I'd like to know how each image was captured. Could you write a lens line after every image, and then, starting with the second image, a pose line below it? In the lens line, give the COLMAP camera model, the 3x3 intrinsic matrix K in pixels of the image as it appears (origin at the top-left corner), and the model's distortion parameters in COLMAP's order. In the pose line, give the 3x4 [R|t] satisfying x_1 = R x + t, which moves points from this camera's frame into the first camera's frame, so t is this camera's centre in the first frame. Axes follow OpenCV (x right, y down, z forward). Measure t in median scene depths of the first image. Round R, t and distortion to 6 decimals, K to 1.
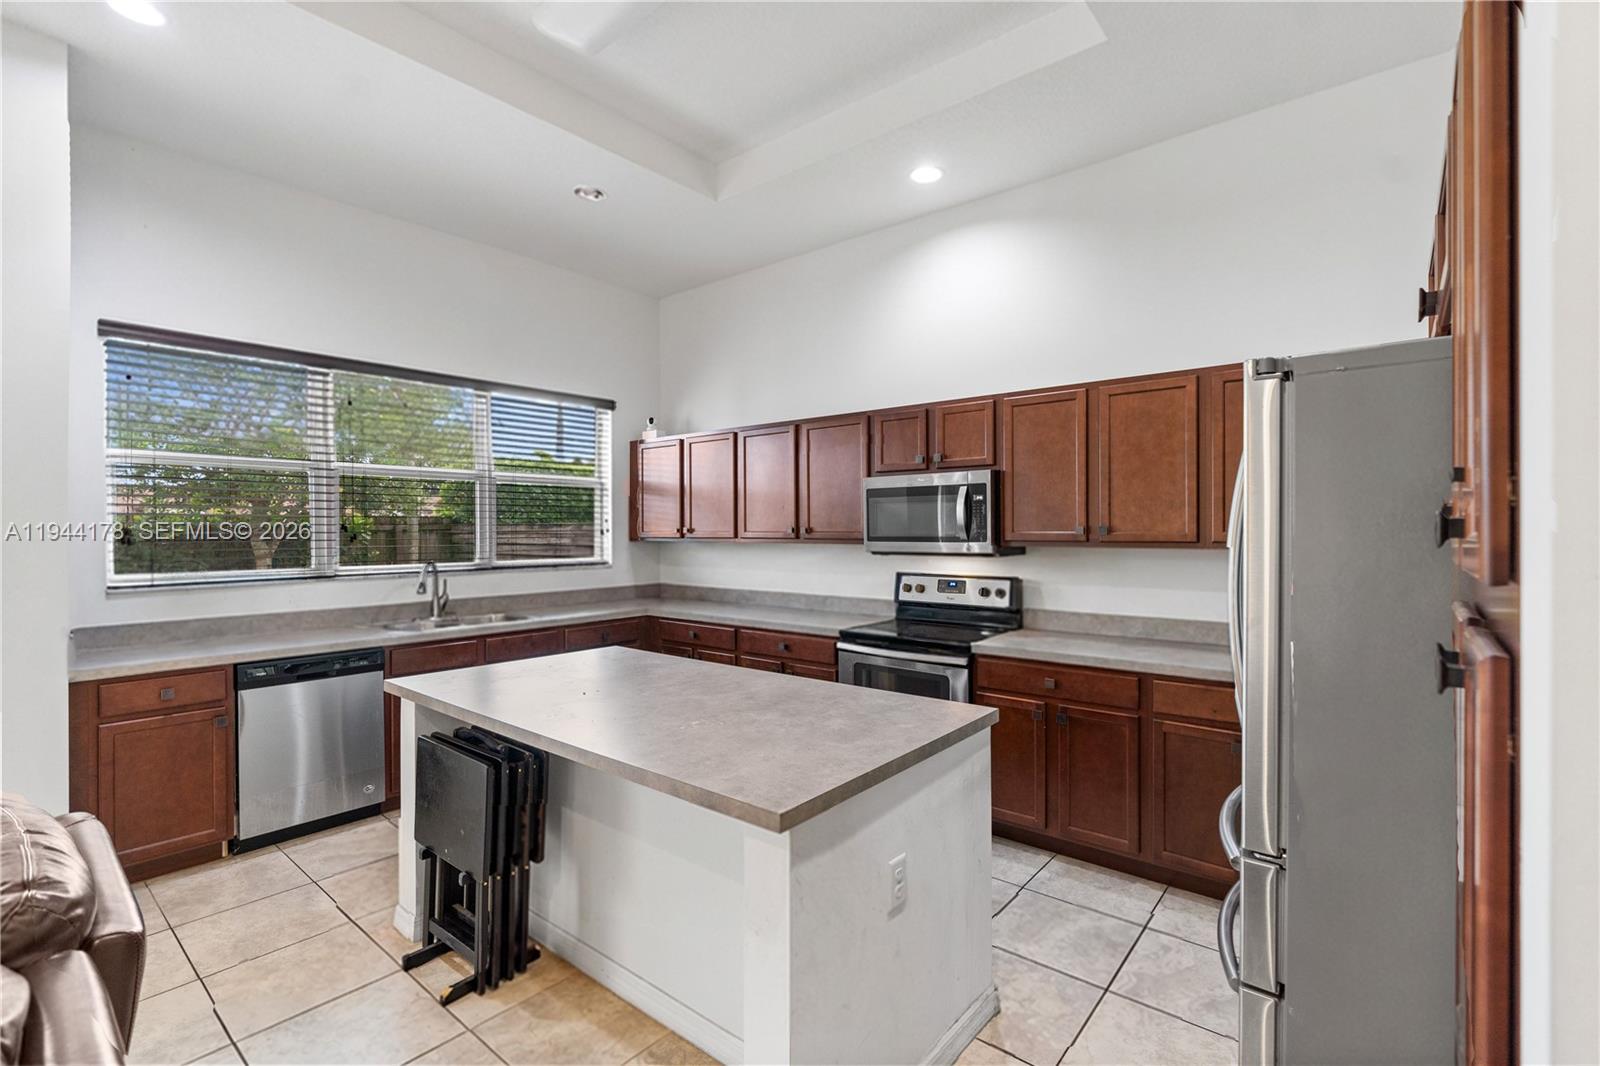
lens RADIAL K [[720.1, 0, 800.6], [0, 720.1, 532.0], [0, 0, 1]] dist [-0.010543, 0.005957]
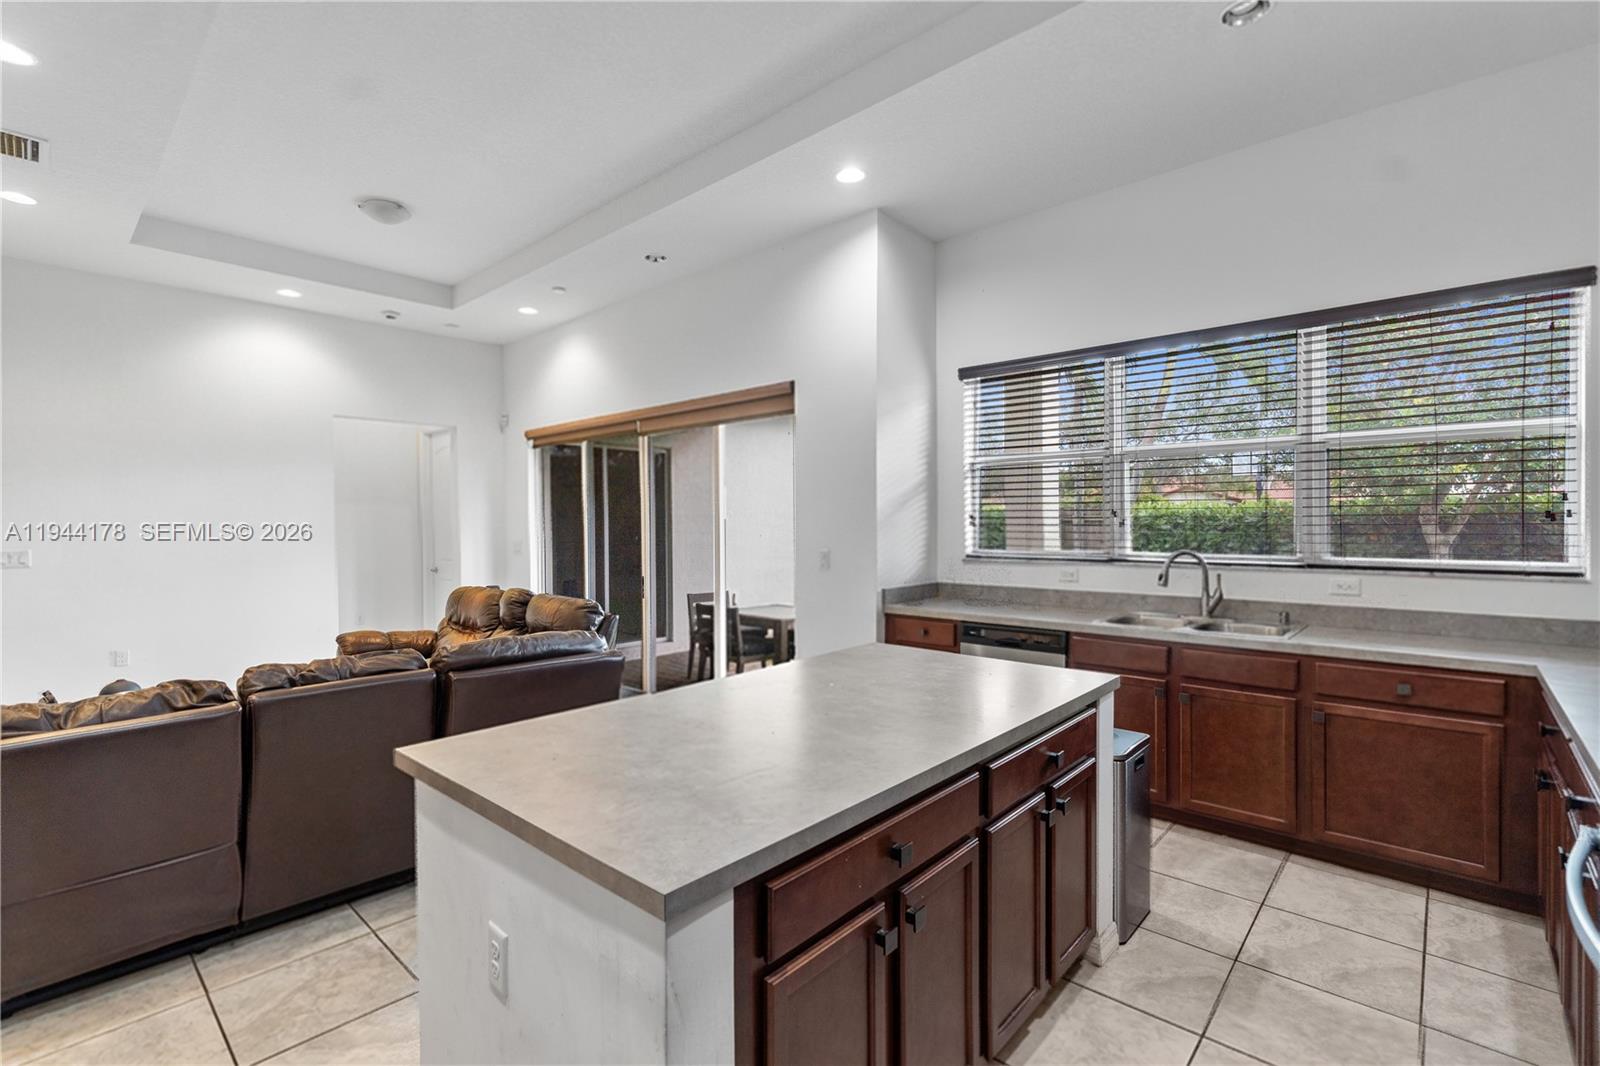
lens RADIAL K [[720.1, 0, 796.3], [0, 720.1, 531.0], [0, 0, 1]] dist [-0.010543, 0.005957]
pose [[-0.050958, 0.017258, -0.998552, 0.412586], [0.000358, 0.999851, 0.017262, 0.001886], [0.998701, 0.000522, -0.050957, 0.631107]]
